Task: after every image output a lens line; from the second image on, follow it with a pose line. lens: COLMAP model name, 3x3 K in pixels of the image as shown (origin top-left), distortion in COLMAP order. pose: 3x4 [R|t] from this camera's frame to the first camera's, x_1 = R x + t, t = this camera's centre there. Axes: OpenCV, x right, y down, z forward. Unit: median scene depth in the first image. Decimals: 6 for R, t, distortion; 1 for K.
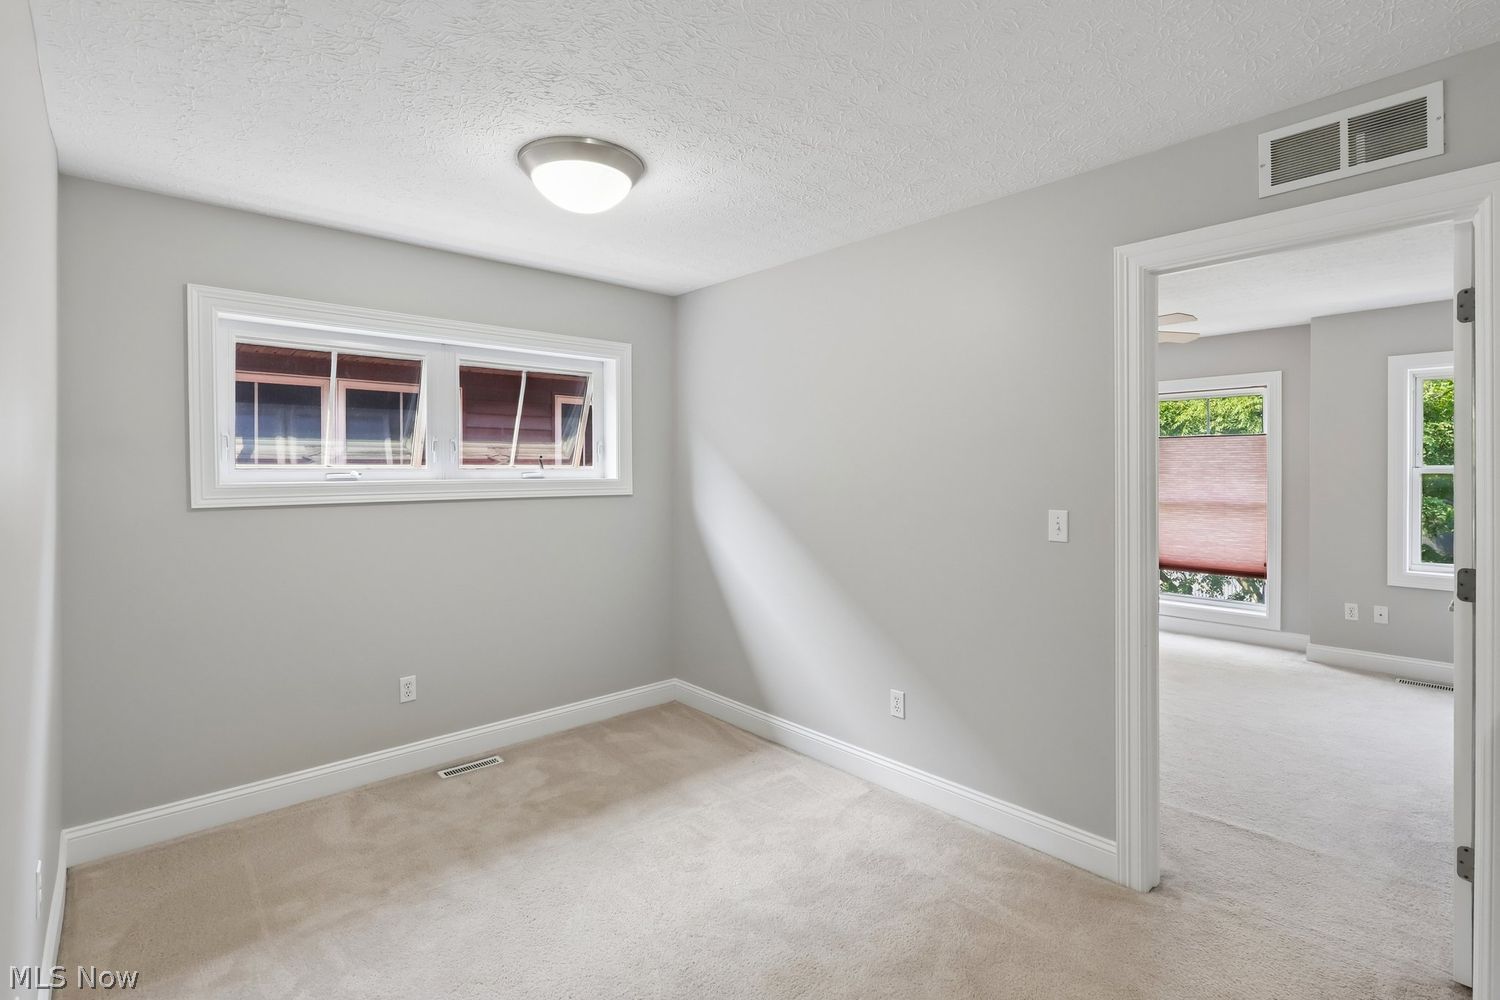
lens RADIAL K [[696.8, 0, 749.1], [0, 696.8, 476.6], [0, 0, 1]] dist [-0.003918, 0.002221]
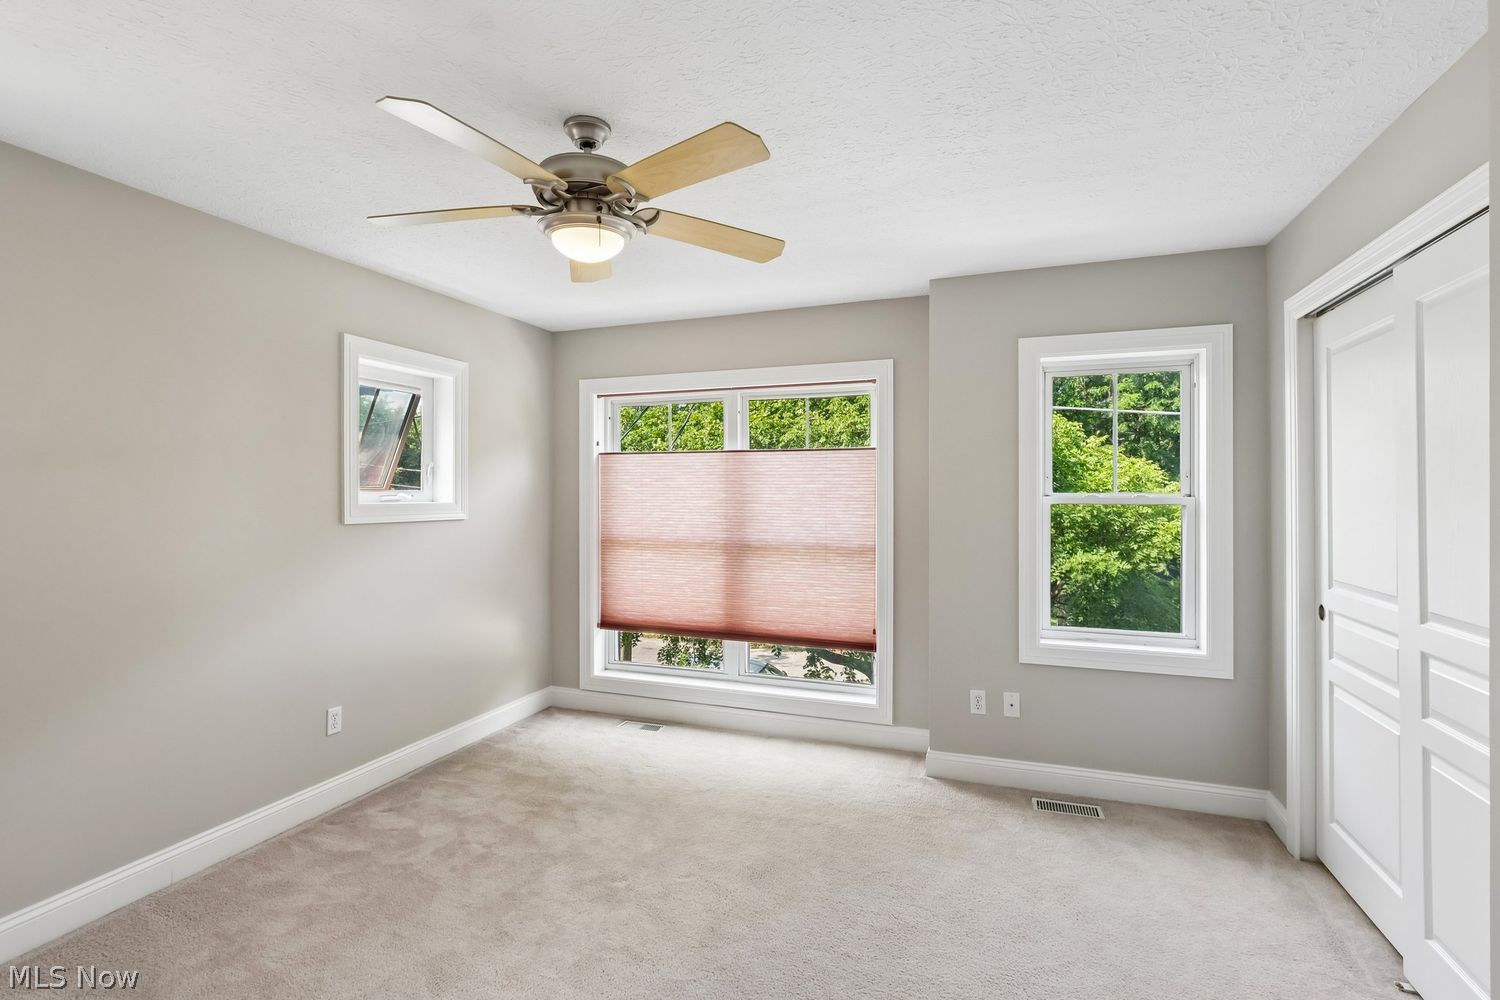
lens RADIAL K [[696.8, 0, 741.7], [0, 696.8, 496.9], [0, 0, 1]] dist [-0.003918, 0.002221]
pose [[0.889335, 0.001444, 0.457255, 0.294252], [0.002197, 0.999970, -0.007431, -0.006093], [-0.457252, 0.007613, 0.889305, 0.426311]]
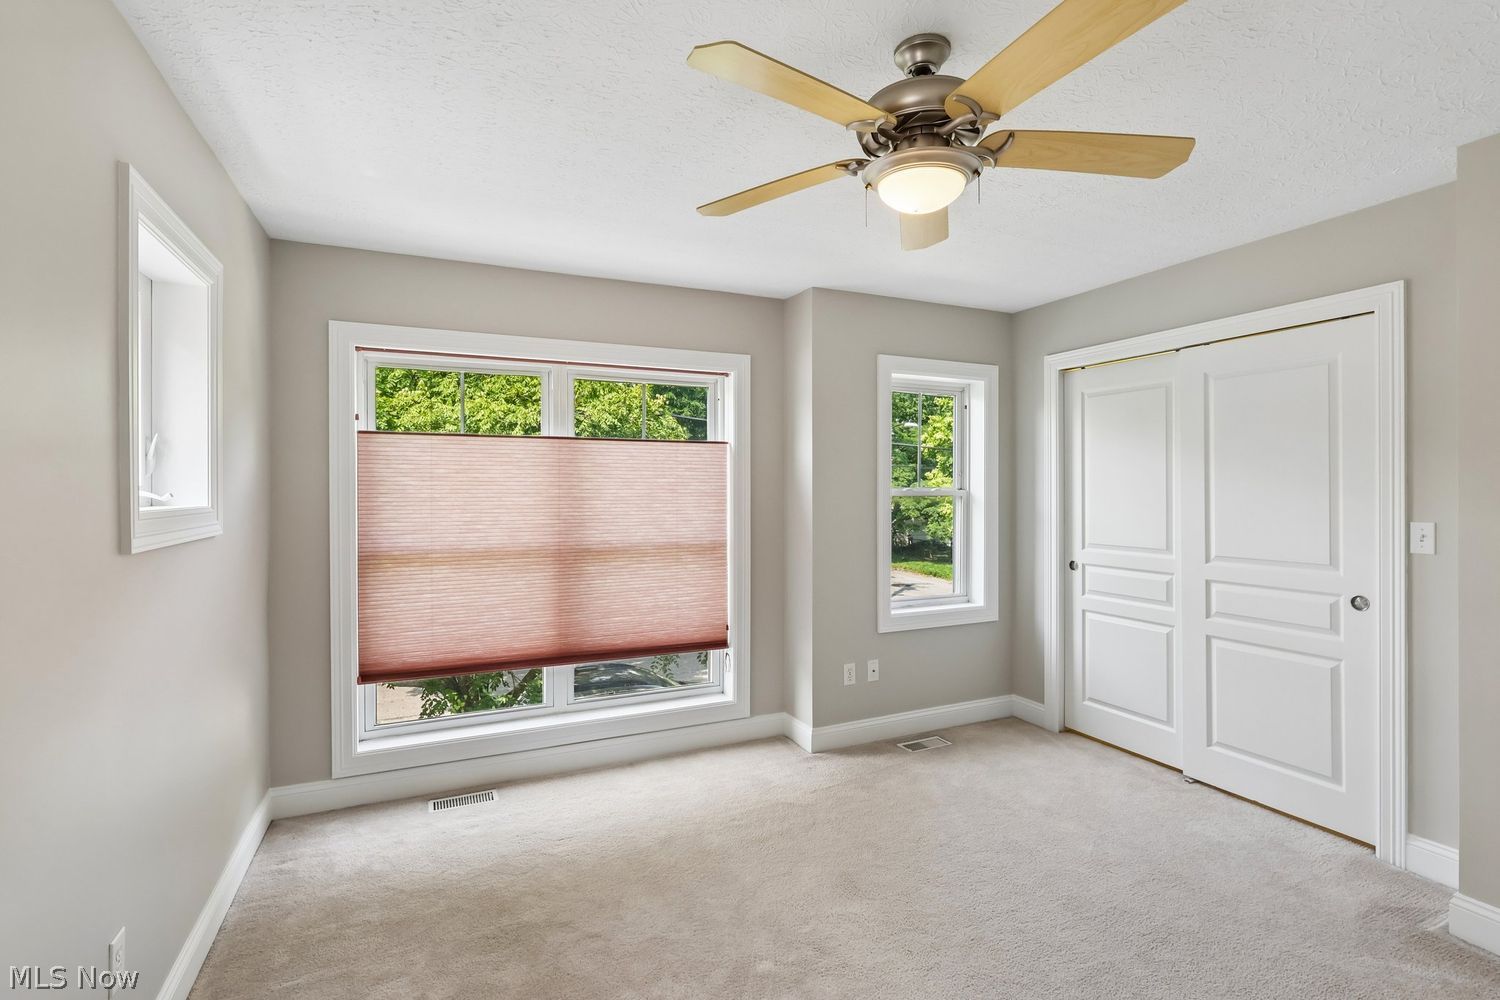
lens RADIAL K [[696.8, 0, 737.9], [0, 696.8, 497.8], [0, 0, 1]] dist [-0.003918, 0.002221]
pose [[0.310191, -0.010480, 0.950617, 0.074215], [0.013283, 0.999889, 0.006690, -0.009541], [-0.950581, 0.010552, 0.310296, 0.768363]]
